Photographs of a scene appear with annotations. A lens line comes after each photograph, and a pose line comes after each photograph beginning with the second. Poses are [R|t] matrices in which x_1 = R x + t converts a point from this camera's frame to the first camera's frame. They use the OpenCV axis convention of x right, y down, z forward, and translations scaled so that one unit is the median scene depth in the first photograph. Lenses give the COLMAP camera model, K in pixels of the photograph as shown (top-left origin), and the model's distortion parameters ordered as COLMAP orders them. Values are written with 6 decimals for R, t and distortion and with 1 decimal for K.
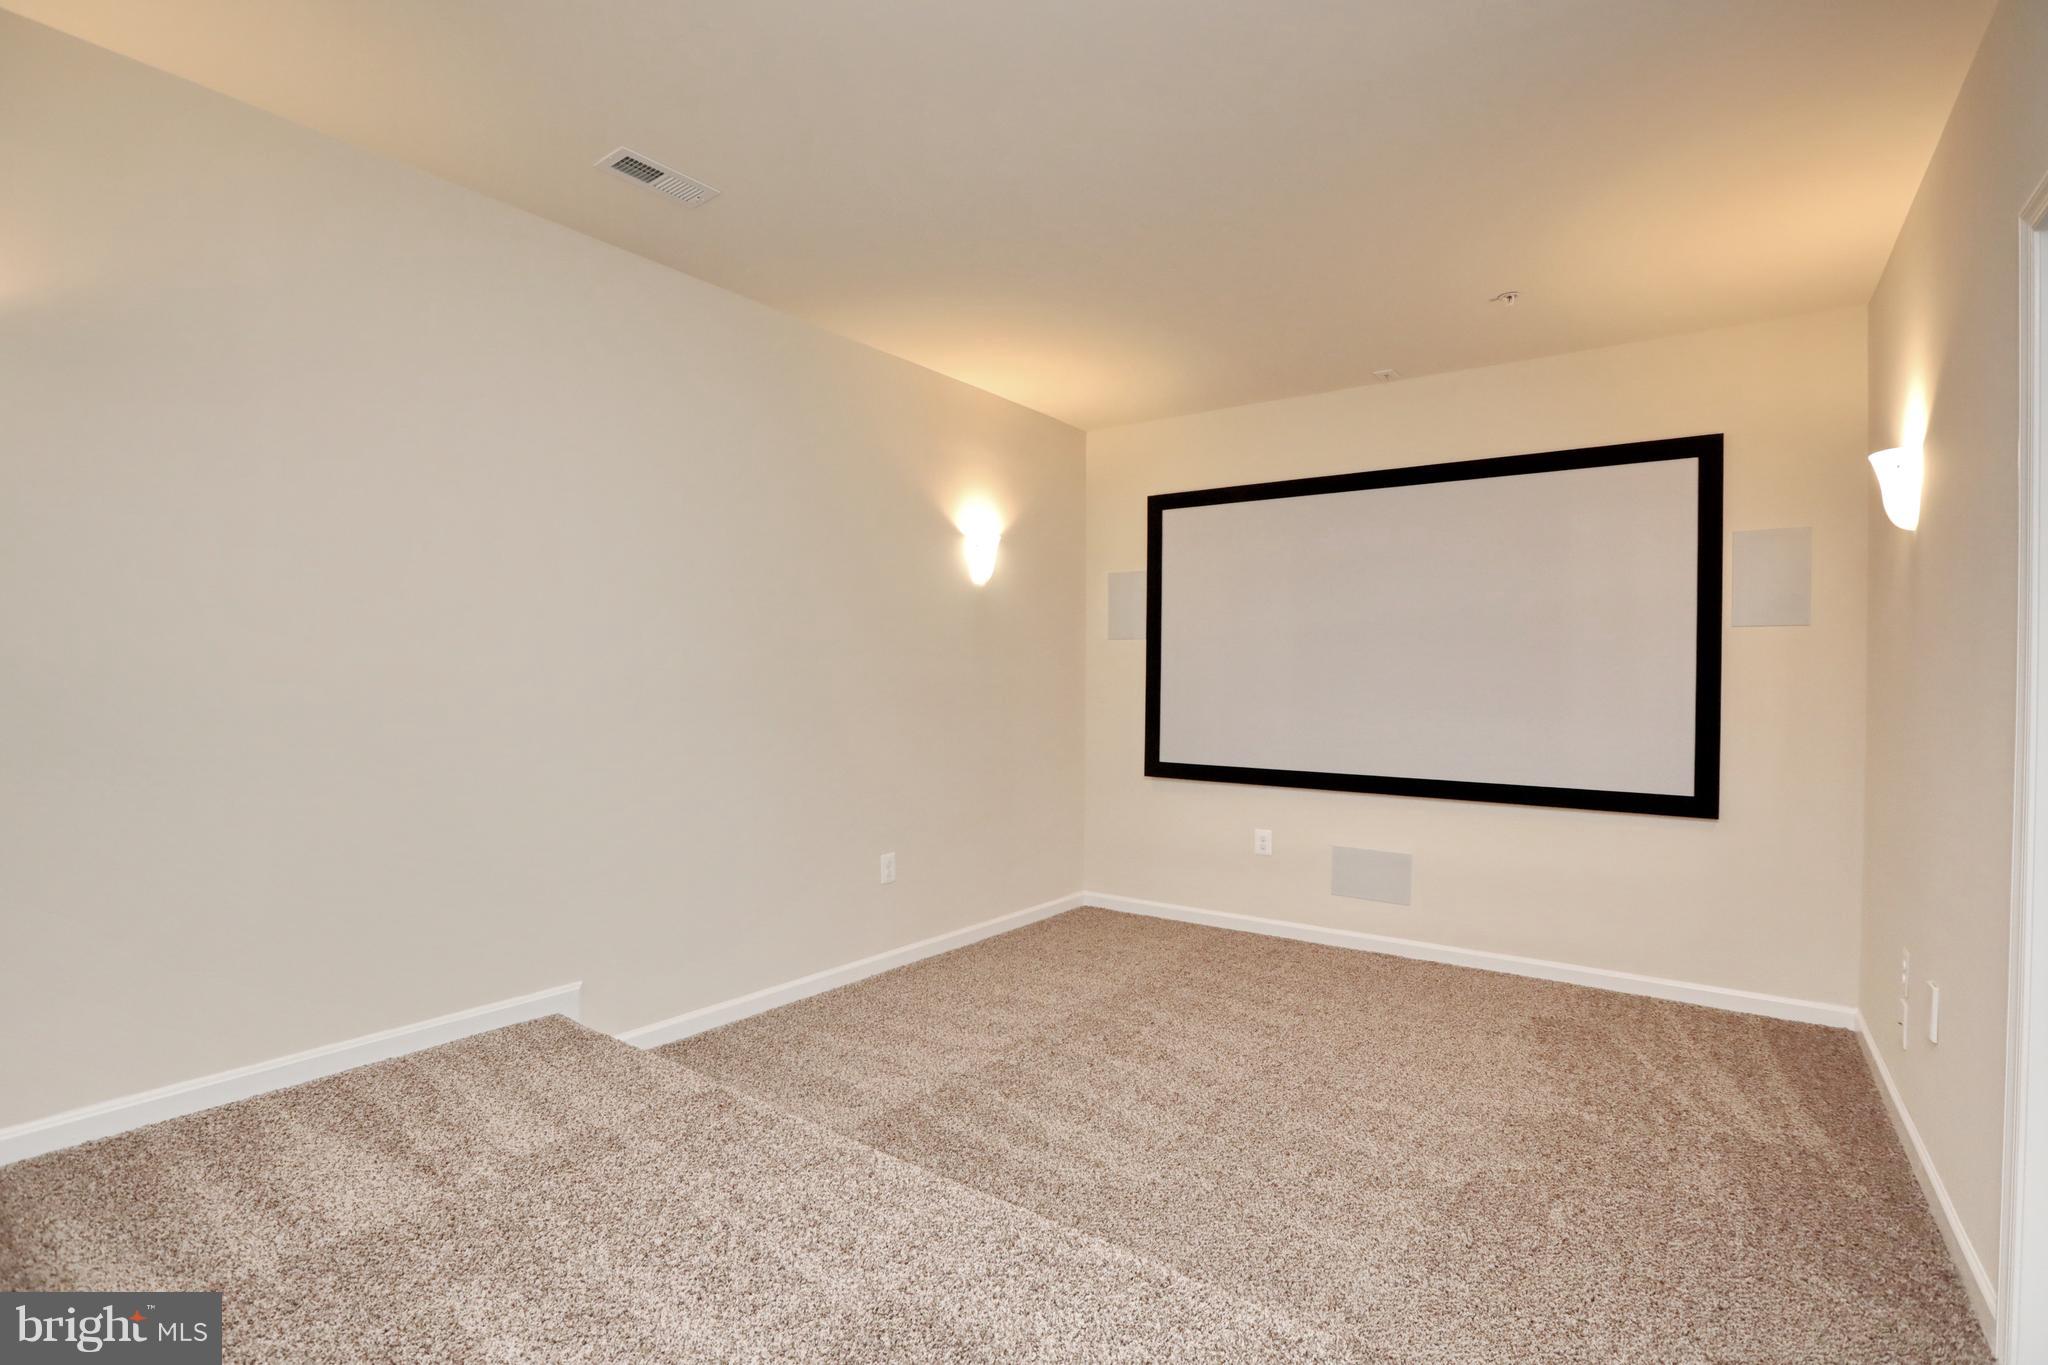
lens RADIAL K [[966.2, 0, 1016.7], [0, 966.2, 671.6], [0, 0, 1]] dist [-0.026816, 0.007028]
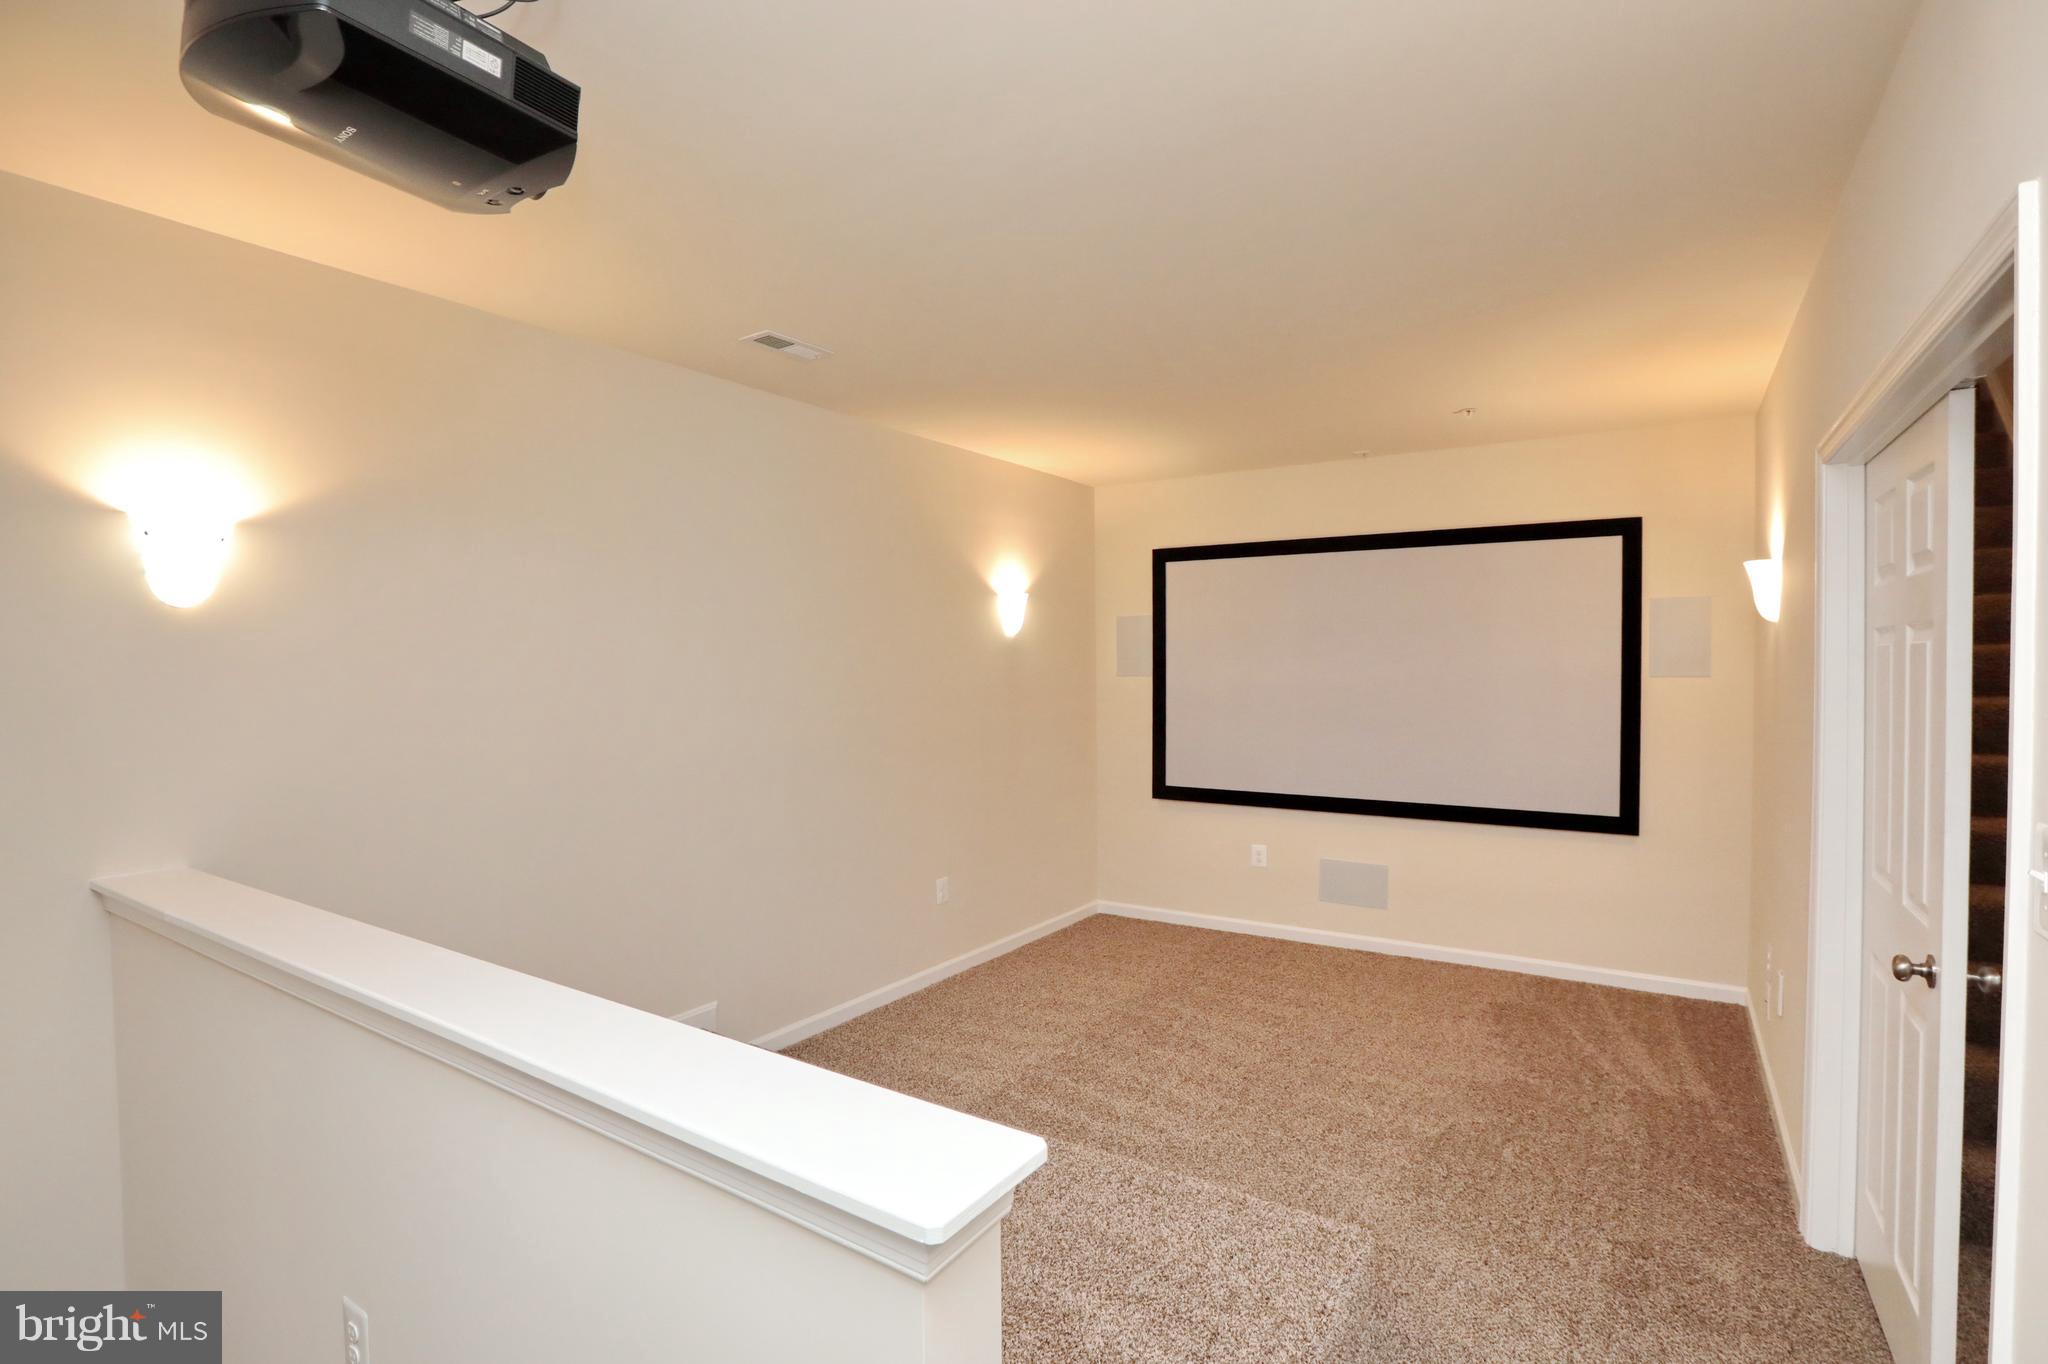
lens RADIAL K [[966.2, 0, 1032.7], [0, 966.2, 685.6], [0, 0, 1]] dist [-0.026816, 0.007028]
pose [[0.998615, -0.016285, 0.050025, -0.105484], [0.015234, 0.999657, 0.021320, -0.084633], [-0.050355, -0.020528, 0.998520, -0.197757]]
